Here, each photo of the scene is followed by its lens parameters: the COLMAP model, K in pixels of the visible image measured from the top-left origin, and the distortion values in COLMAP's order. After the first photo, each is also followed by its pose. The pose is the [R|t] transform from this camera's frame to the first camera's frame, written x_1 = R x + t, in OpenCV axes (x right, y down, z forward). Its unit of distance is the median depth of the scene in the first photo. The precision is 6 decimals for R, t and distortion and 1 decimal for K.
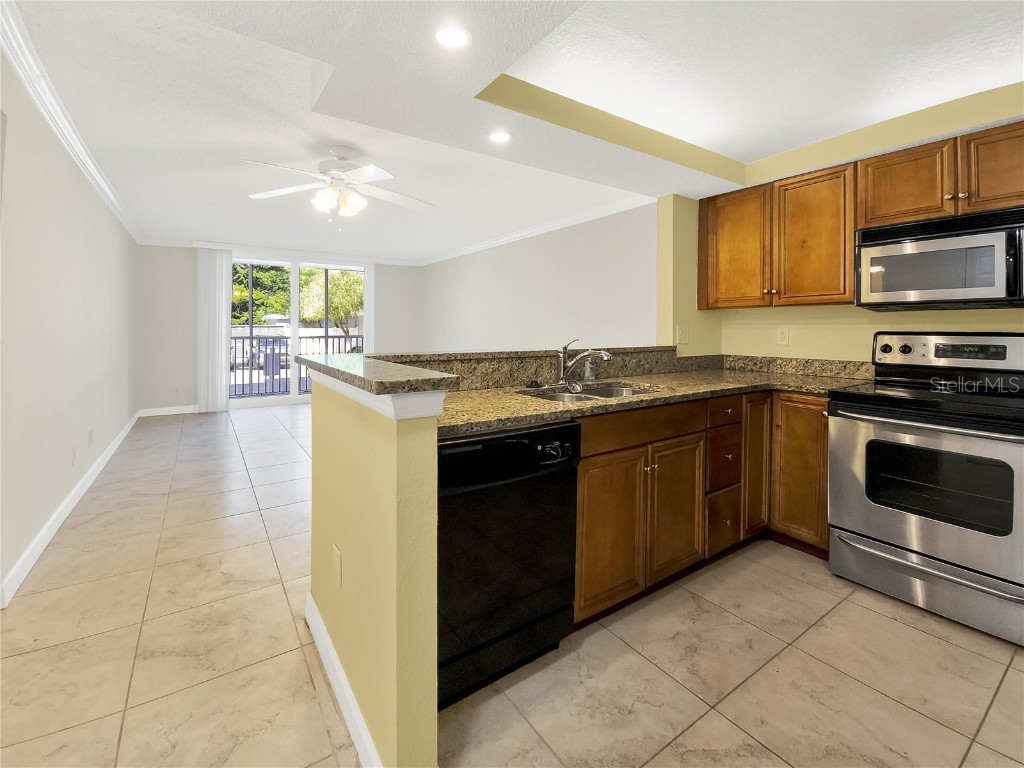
lens RADIAL K [[455.3, 0, 504.0], [0, 455.3, 326.9], [0, 0, 1]] dist [0.000342, -0.000945]
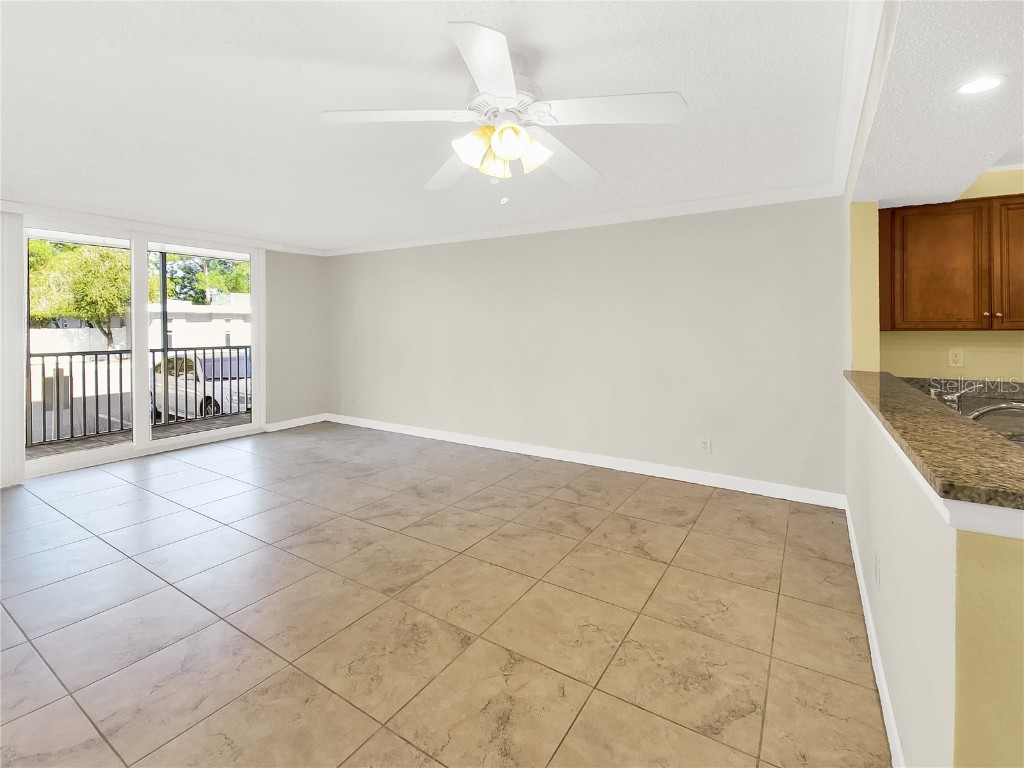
lens RADIAL K [[455.3, 0, 504.0], [0, 455.3, 326.9], [0, 0, 1]] dist [0.000342, -0.000945]
pose [[0.917516, -0.002731, 0.397690, -0.642674], [0.000924, 0.999988, 0.004736, -0.050395], [-0.397698, -0.003978, 0.917508, 0.473586]]
